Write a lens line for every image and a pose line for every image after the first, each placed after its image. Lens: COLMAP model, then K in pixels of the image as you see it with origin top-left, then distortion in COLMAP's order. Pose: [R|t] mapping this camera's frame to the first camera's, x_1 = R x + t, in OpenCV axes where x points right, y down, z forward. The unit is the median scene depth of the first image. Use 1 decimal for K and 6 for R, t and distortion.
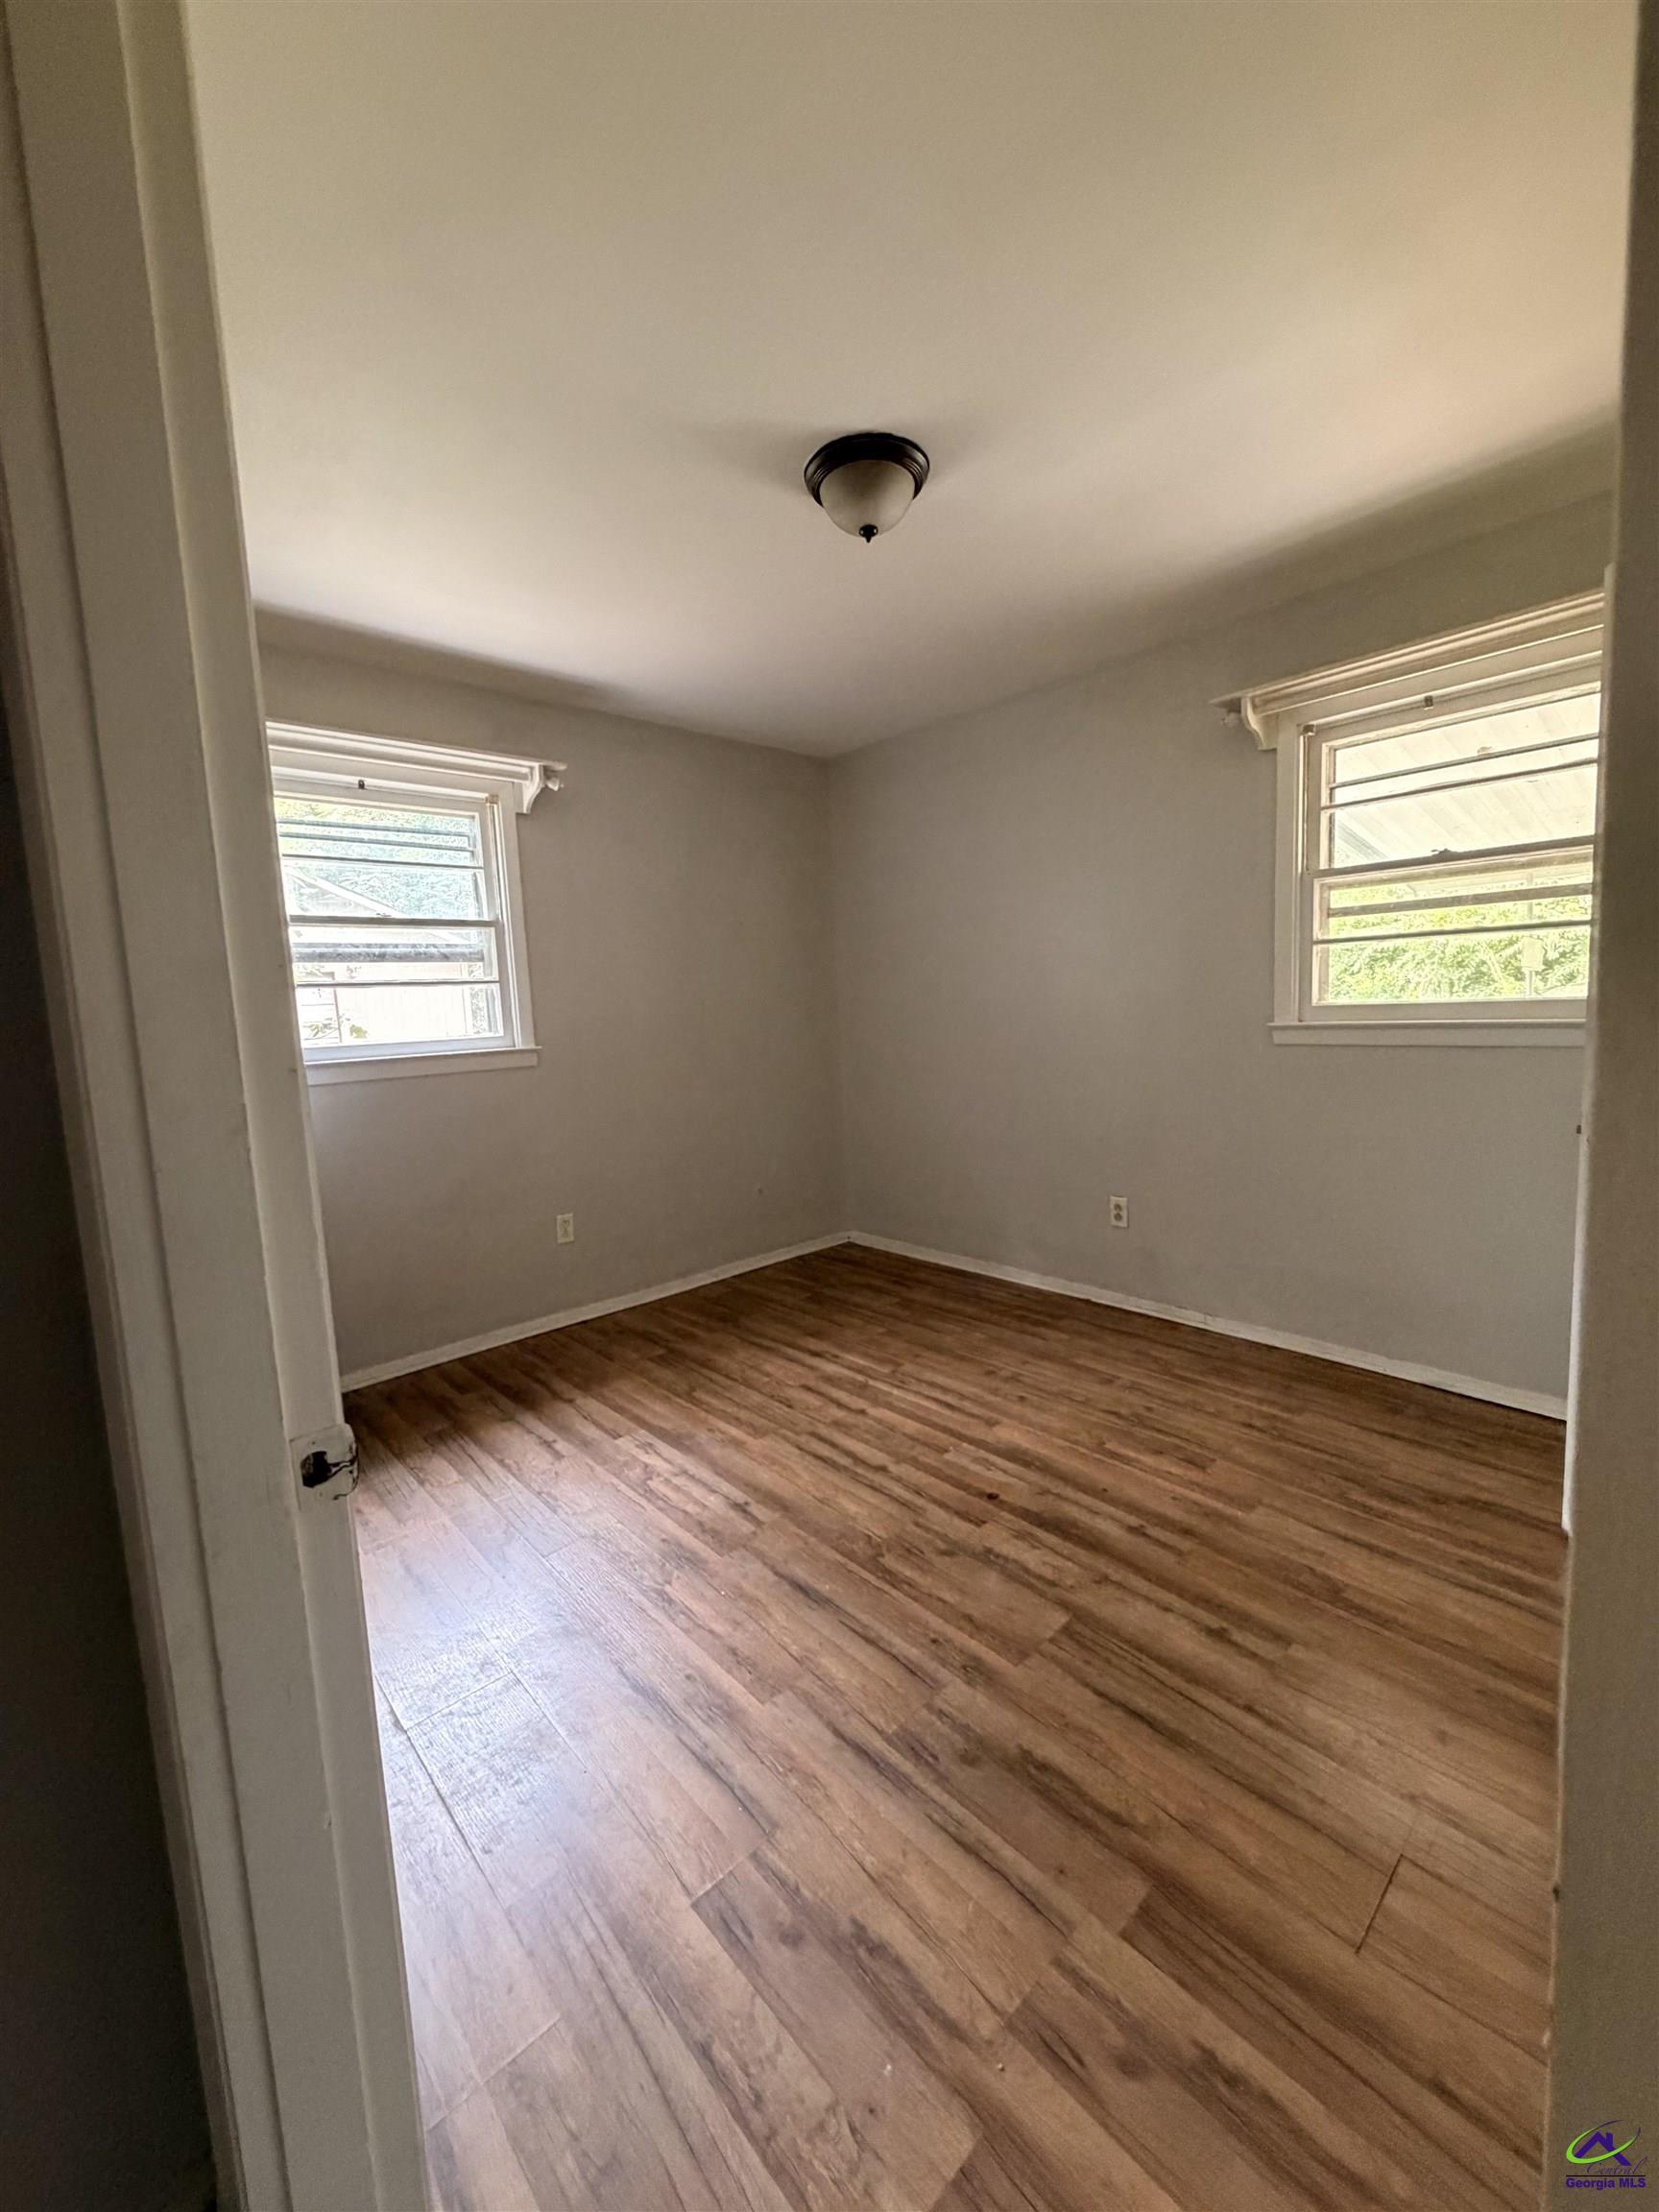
lens RADIAL K [[883.4, 0, 827.7], [0, 883.4, 1097.5], [0, 0, 1]] dist [-0.003317, 0.000264]
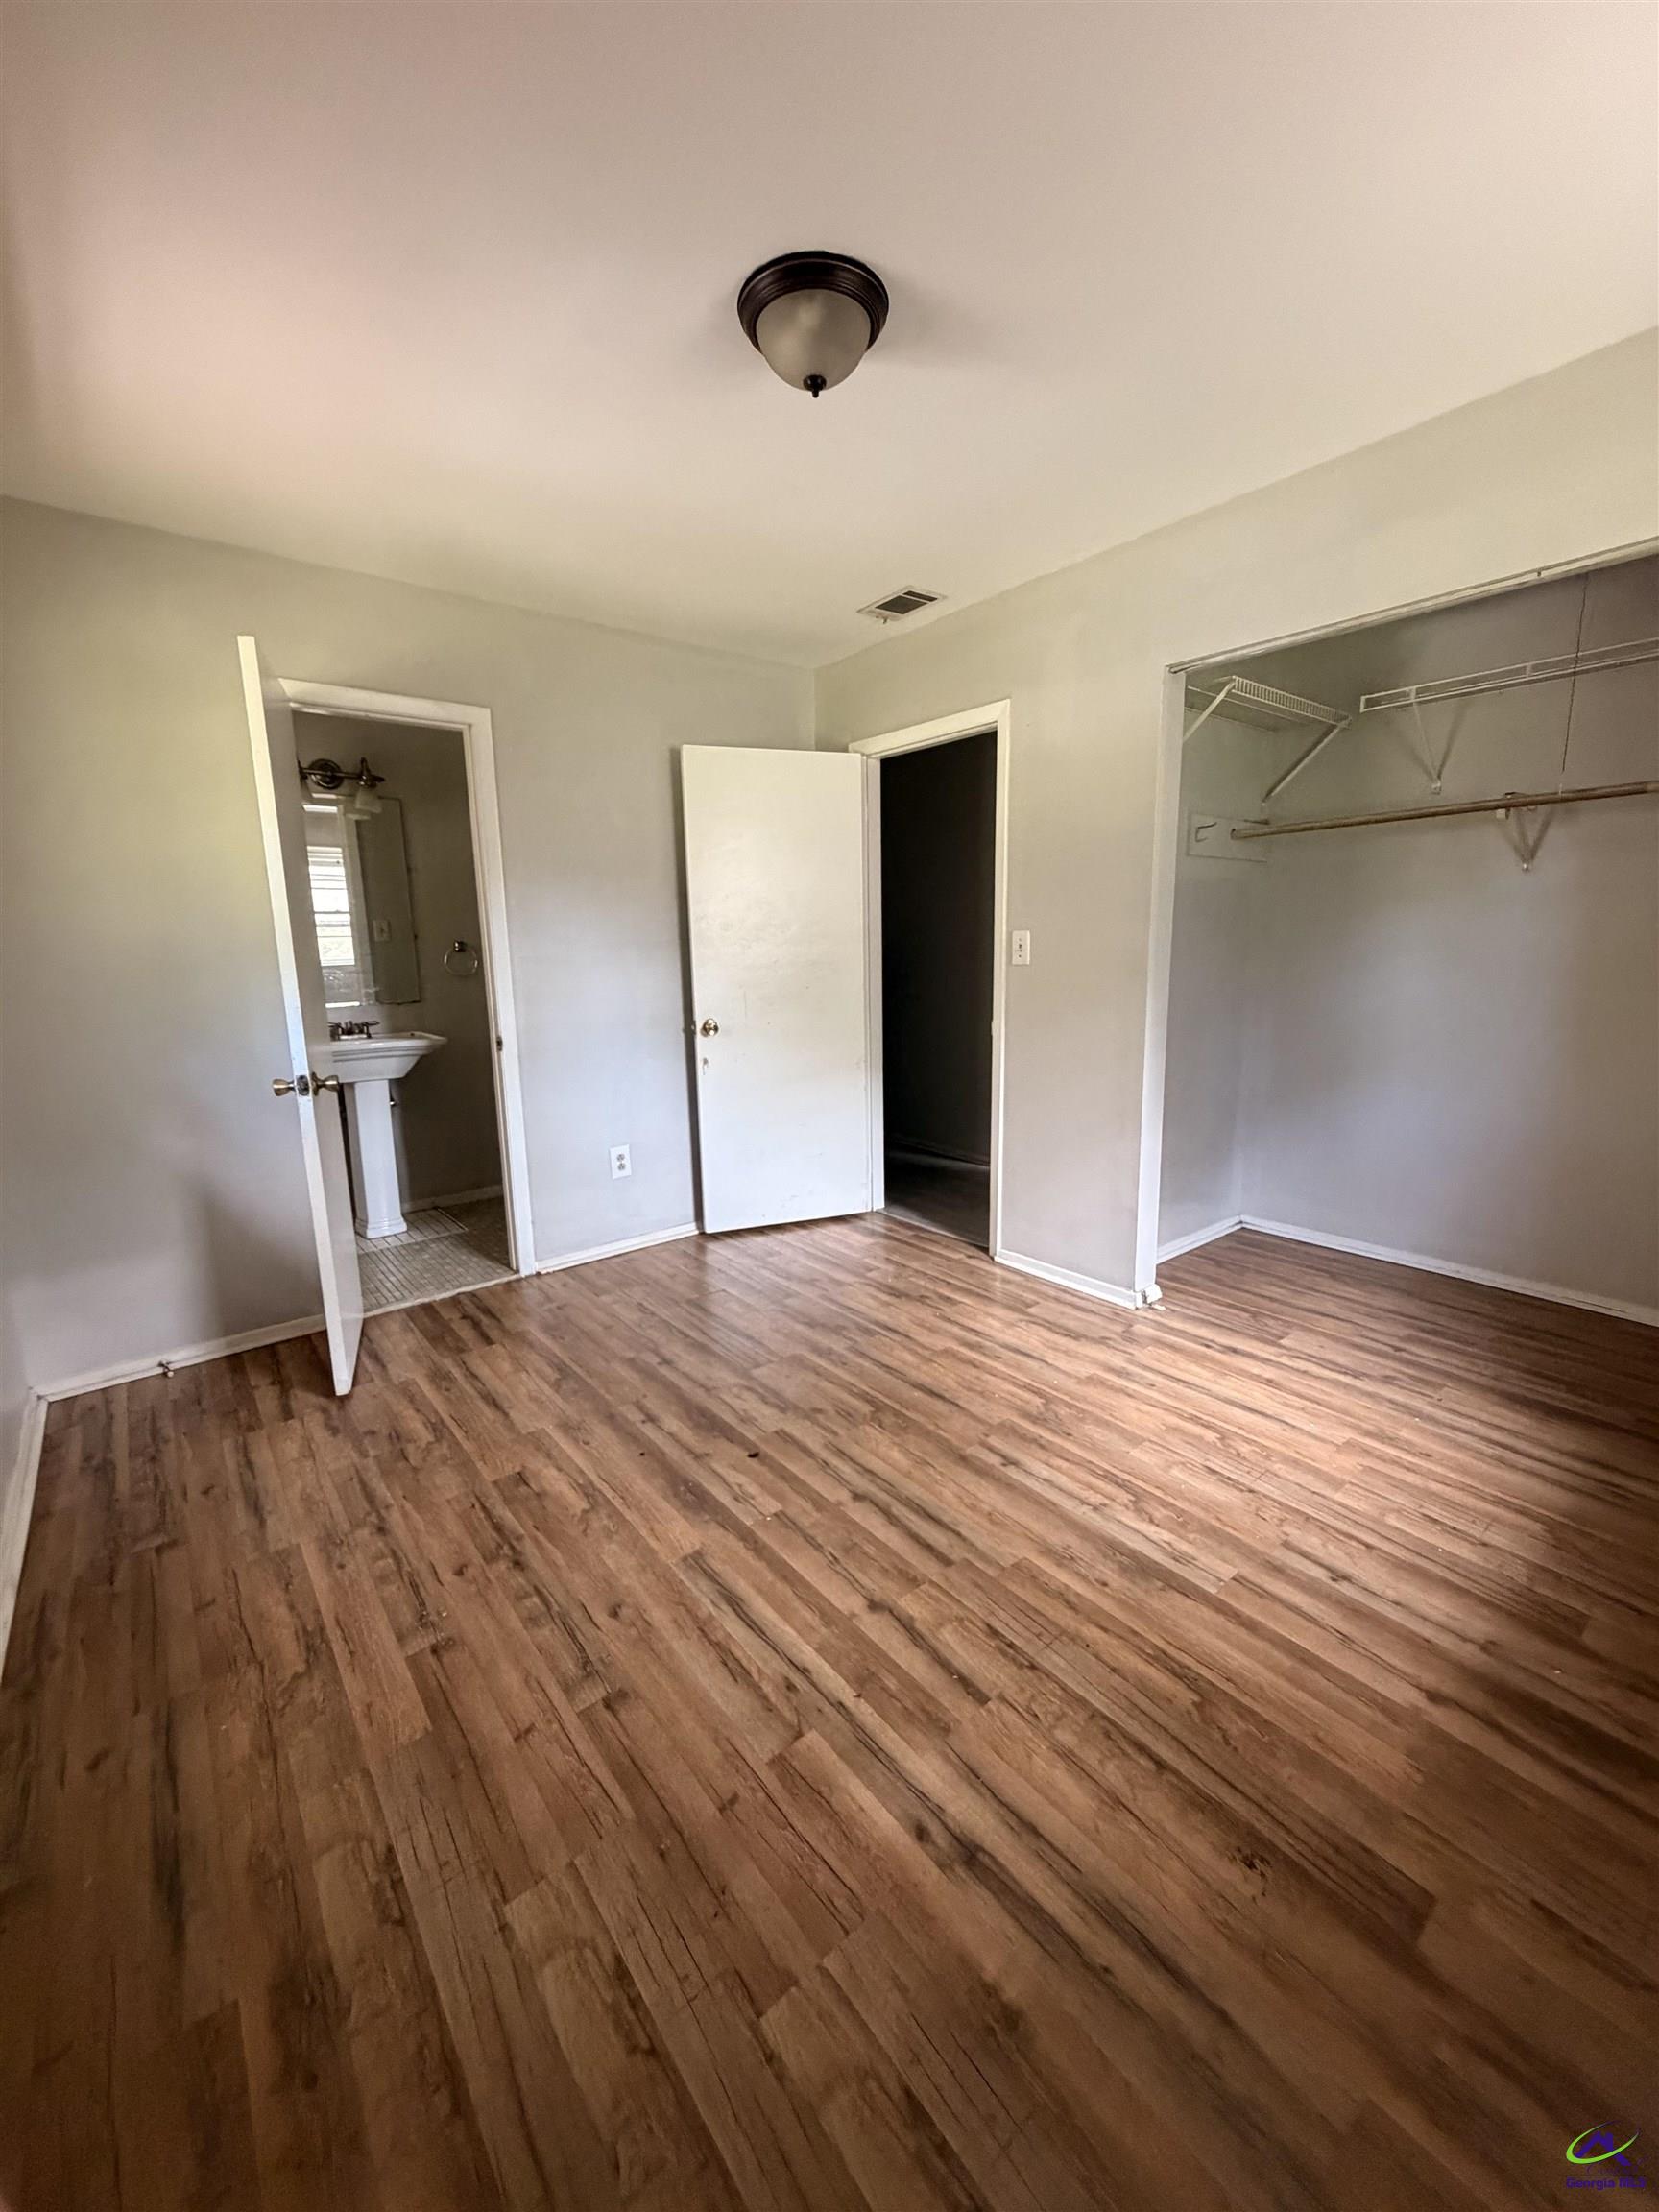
lens RADIAL K [[883.4, 0, 827.7], [0, 883.4, 1097.5], [0, 0, 1]] dist [-0.003317, 0.000264]
pose [[-0.995503, 0.052370, 0.078941, 0.002384], [0.072583, 0.957152, 0.280343, -0.185906], [-0.060877, 0.284812, -0.956648, 1.623793]]
